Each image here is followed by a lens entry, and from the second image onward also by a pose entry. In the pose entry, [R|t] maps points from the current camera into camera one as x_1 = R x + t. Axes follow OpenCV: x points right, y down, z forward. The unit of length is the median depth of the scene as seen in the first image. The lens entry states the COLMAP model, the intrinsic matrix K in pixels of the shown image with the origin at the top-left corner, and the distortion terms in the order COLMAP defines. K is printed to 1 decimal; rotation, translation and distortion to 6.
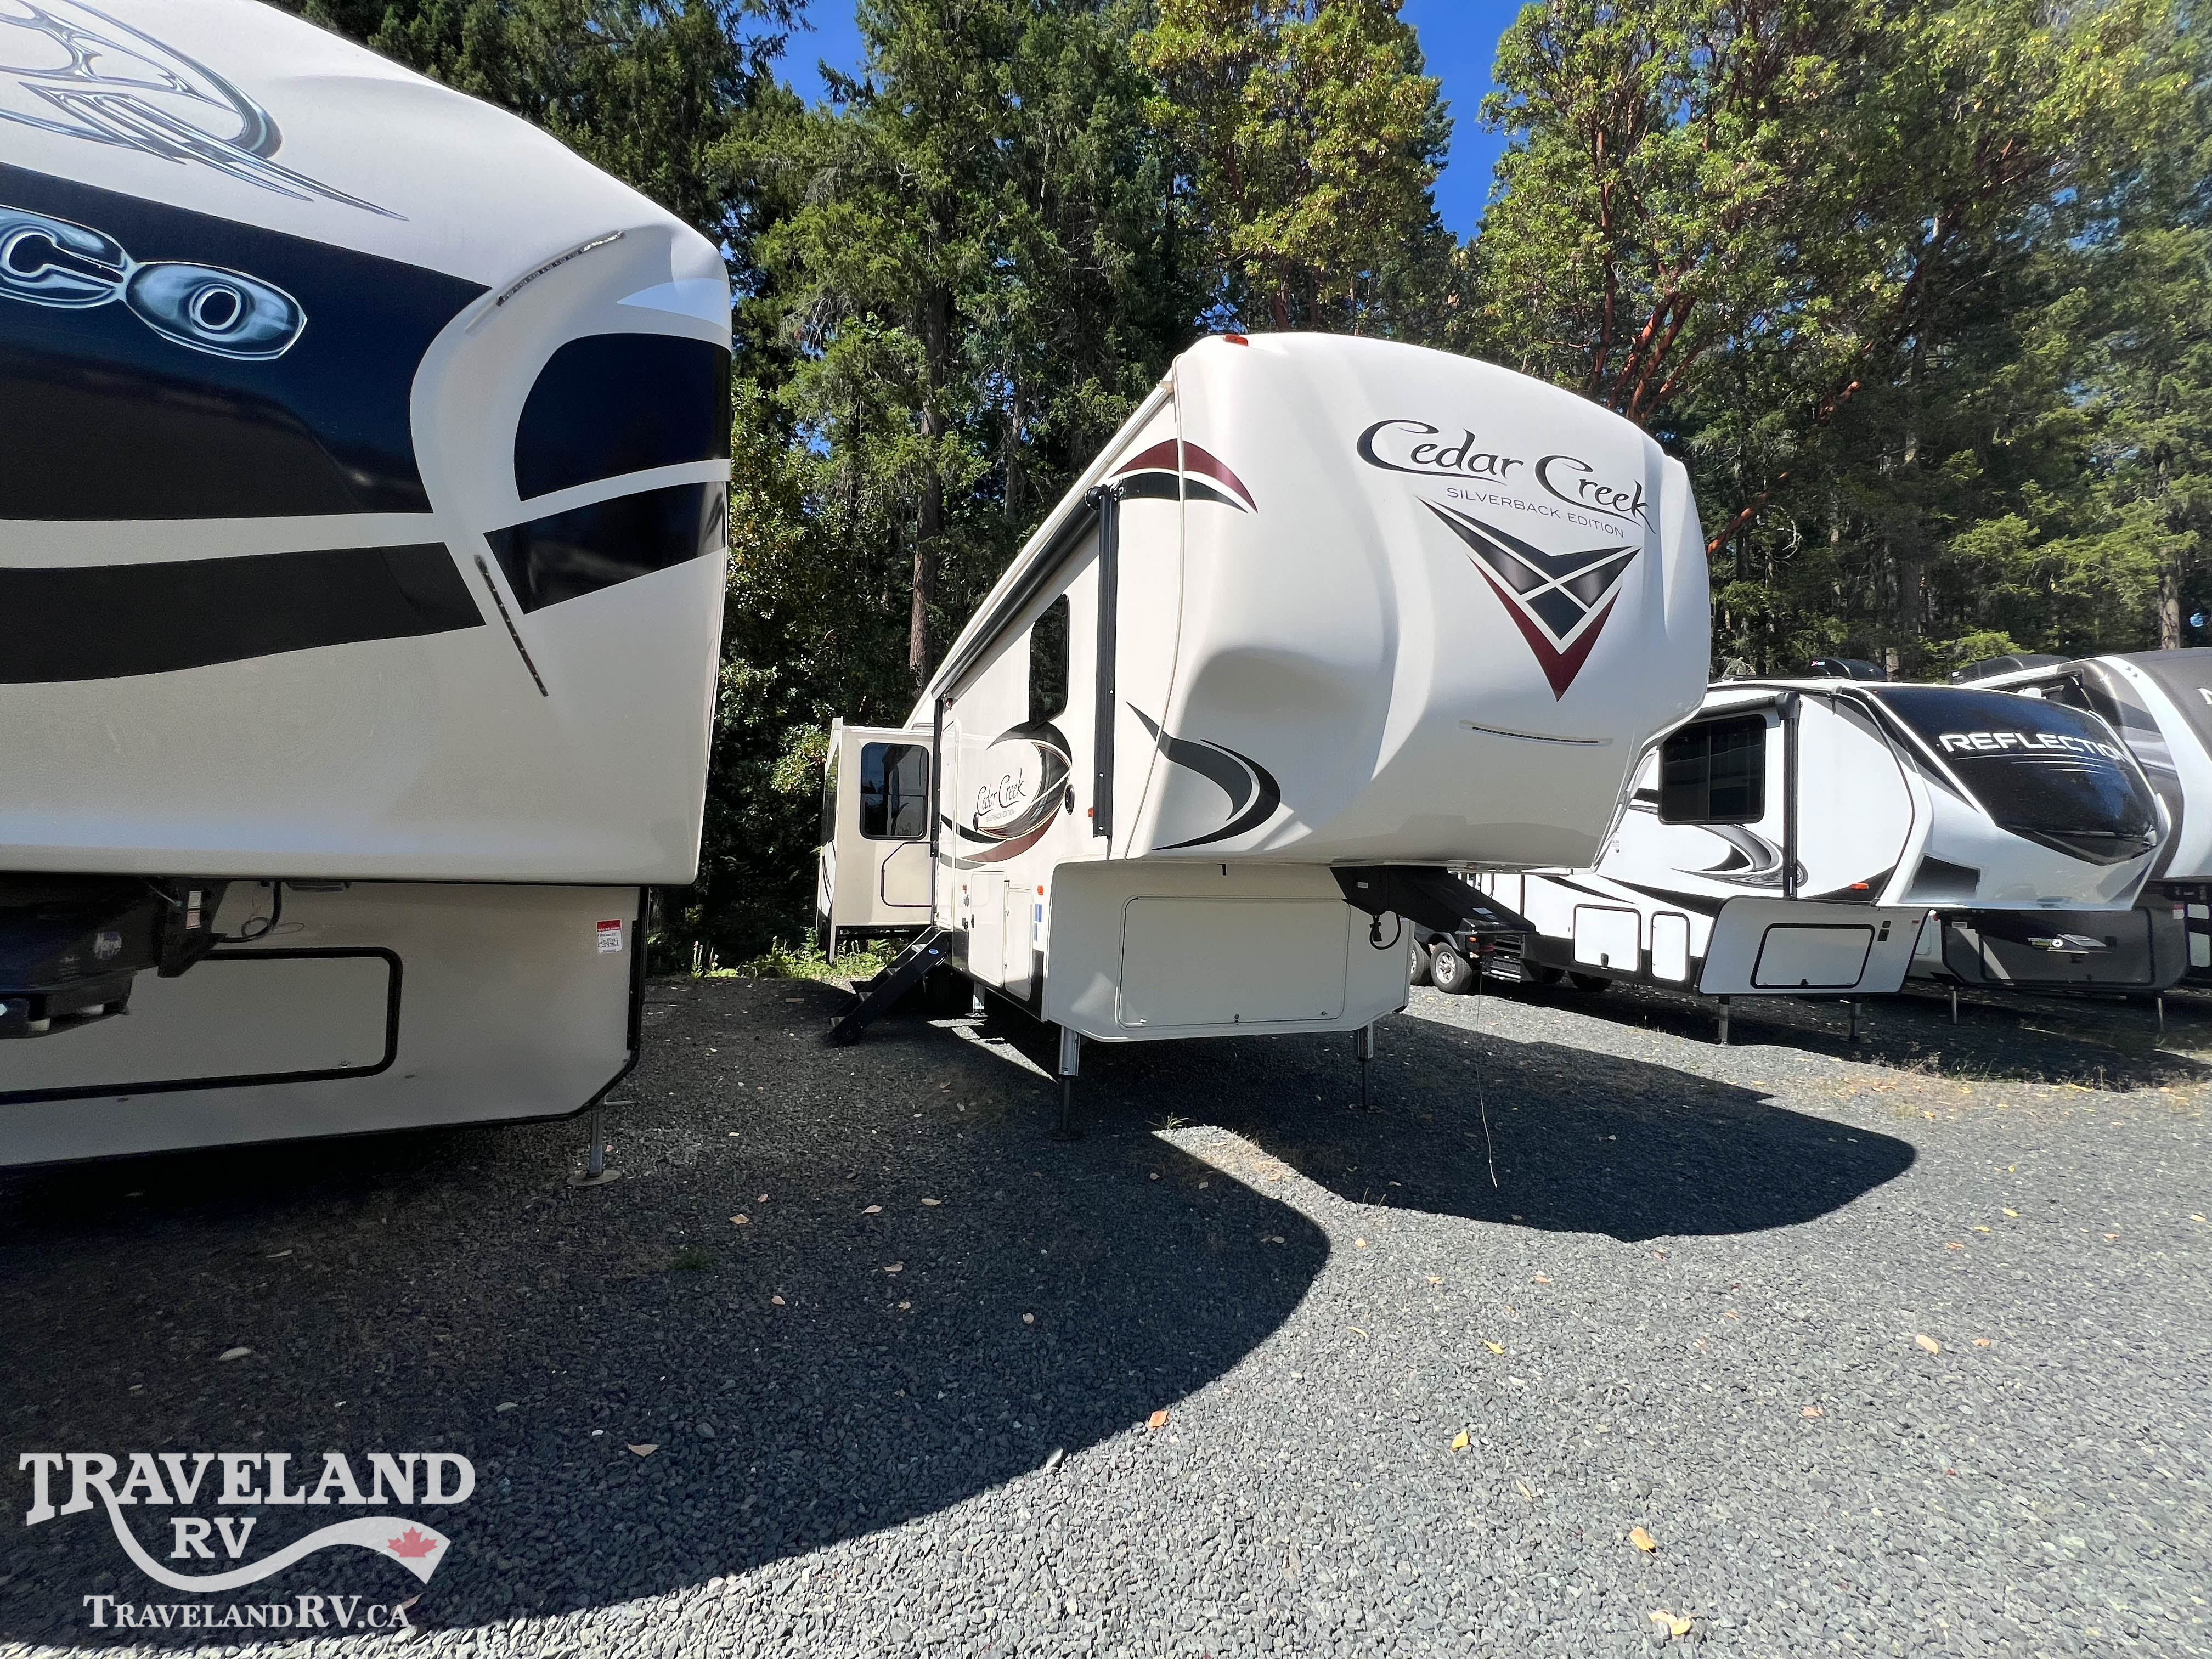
lens RADIAL K [[886.3, 0, 1112.7], [0, 886.3, 834.8], [0, 0, 1]] dist [-0.001862, 0.000120]
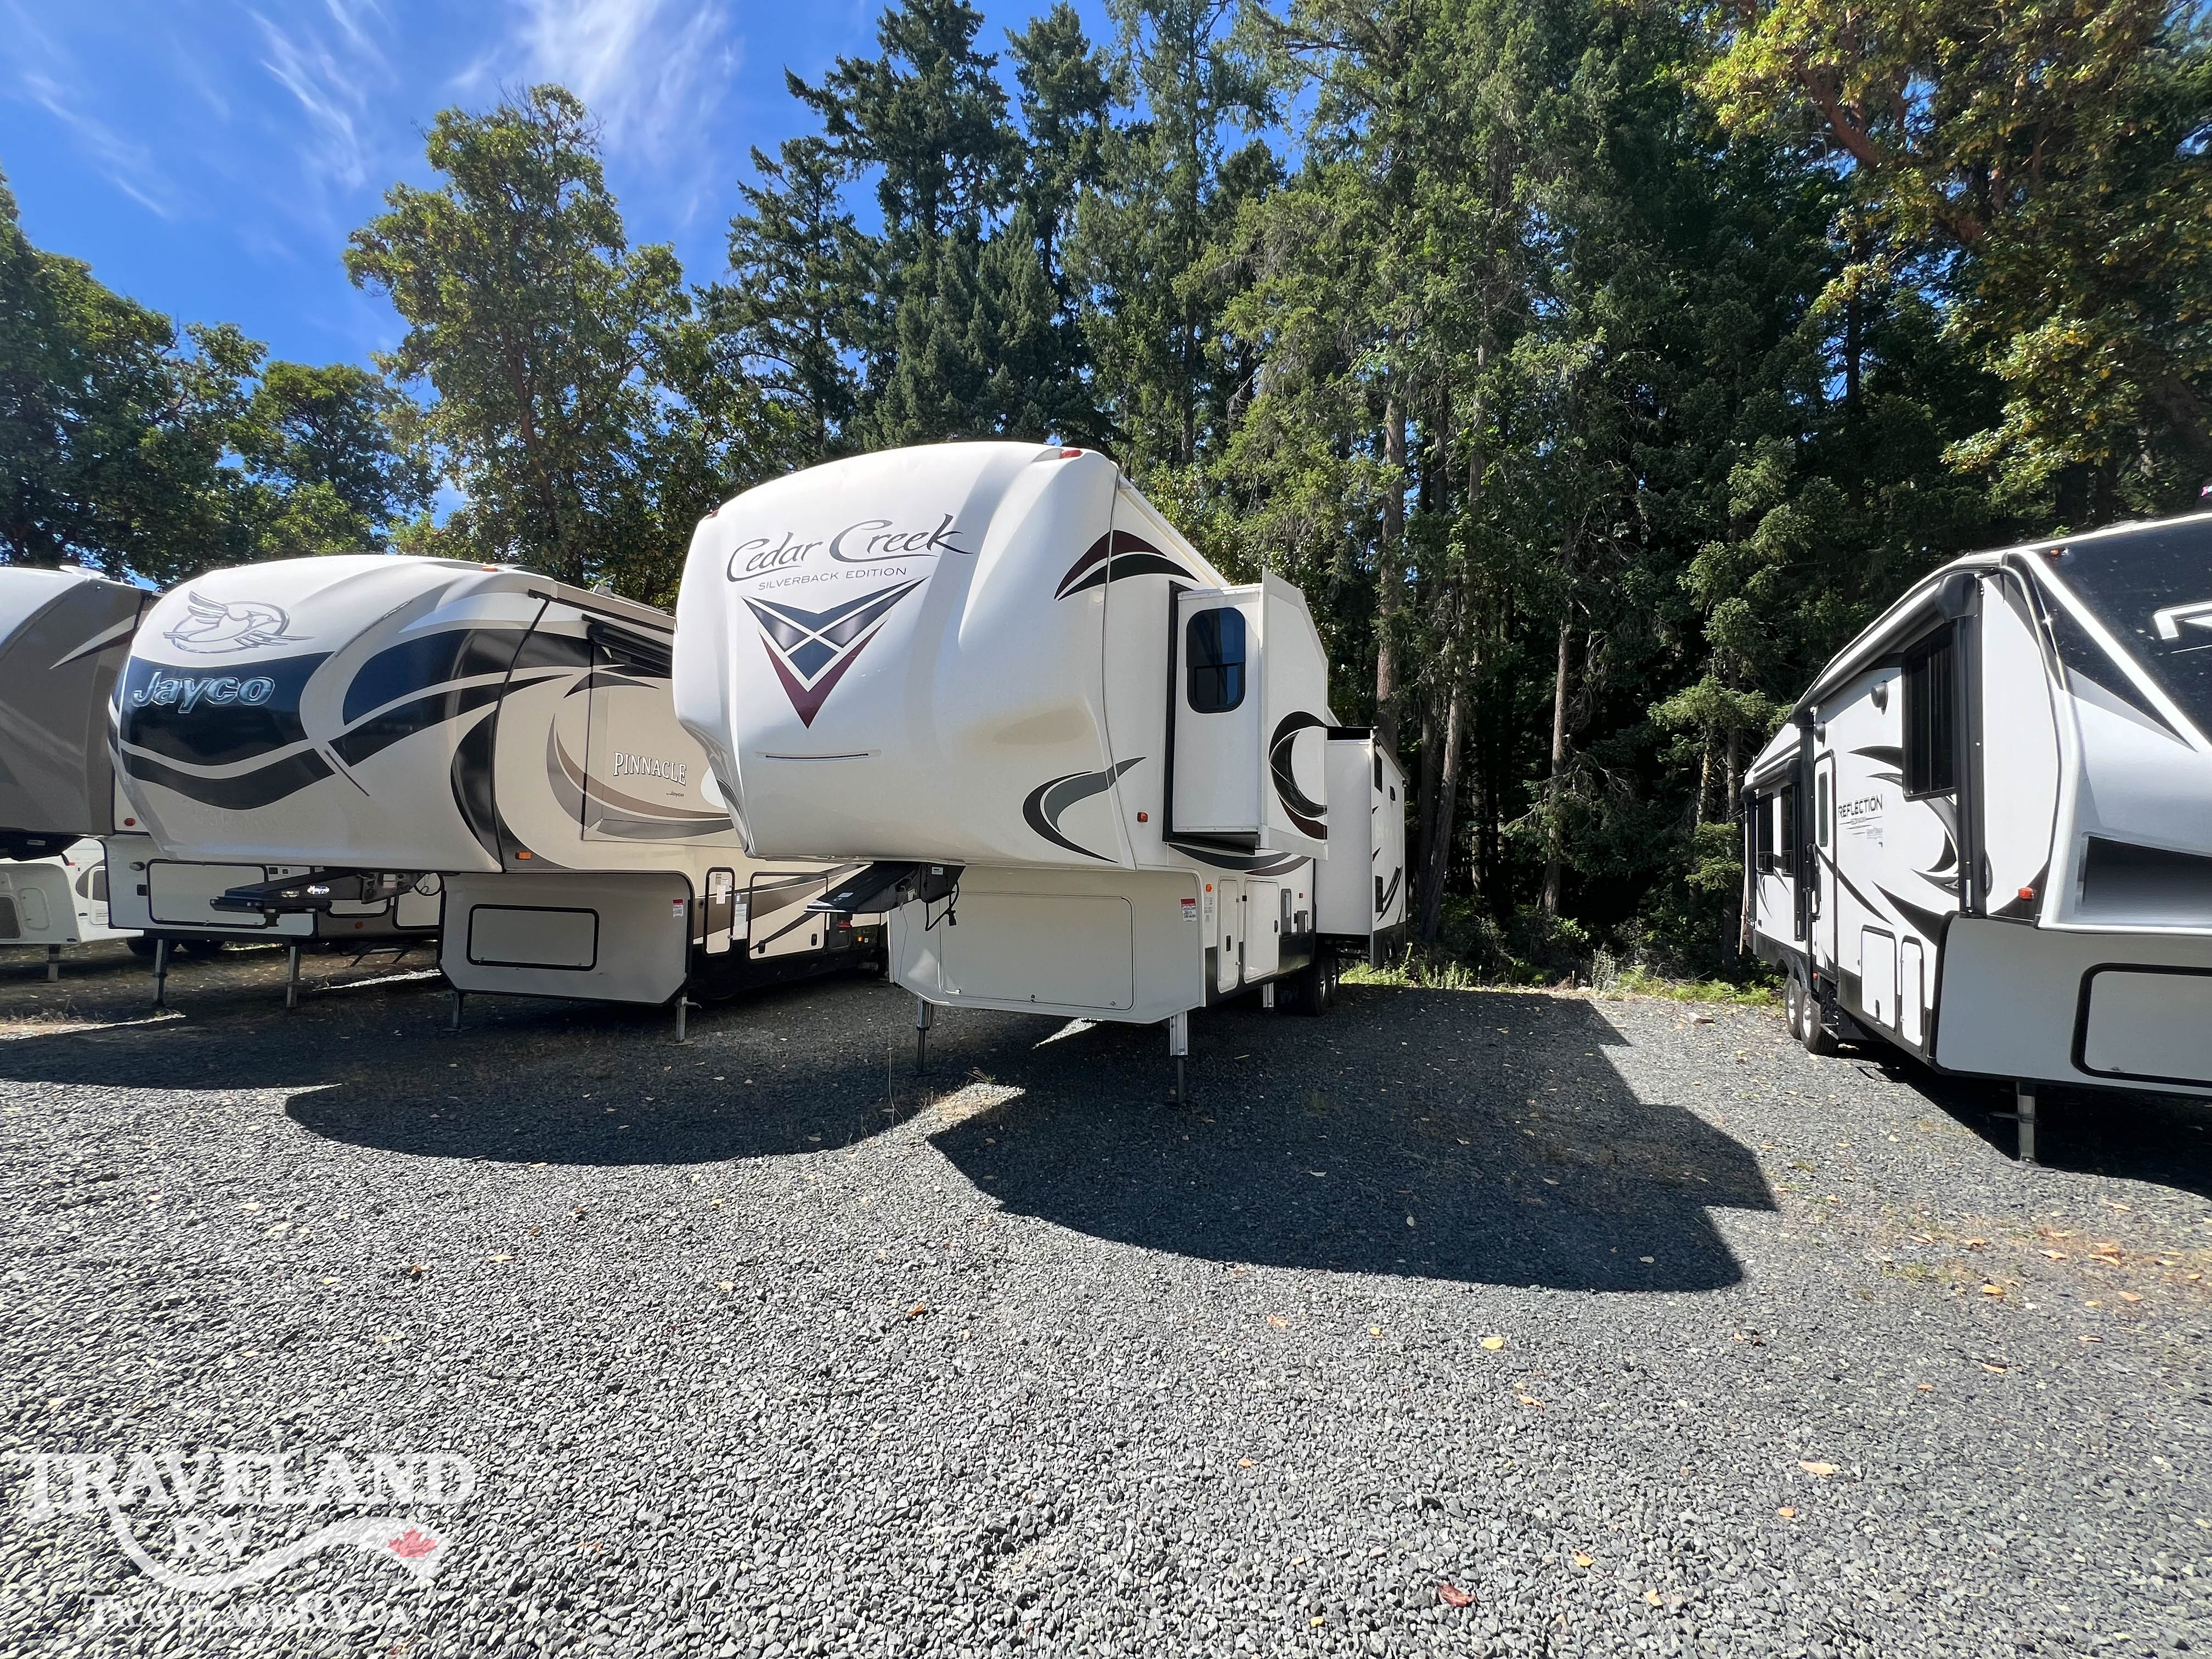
lens RADIAL K [[886.3, 0, 1110.9], [0, 886.3, 835.6], [0, 0, 1]] dist [-0.001862, 0.000120]
pose [[0.732764, -0.034767, -0.679594, 1.650162], [0.022832, 0.999388, -0.026509, 0.045824], [0.680100, 0.003908, 0.733109, 0.356320]]
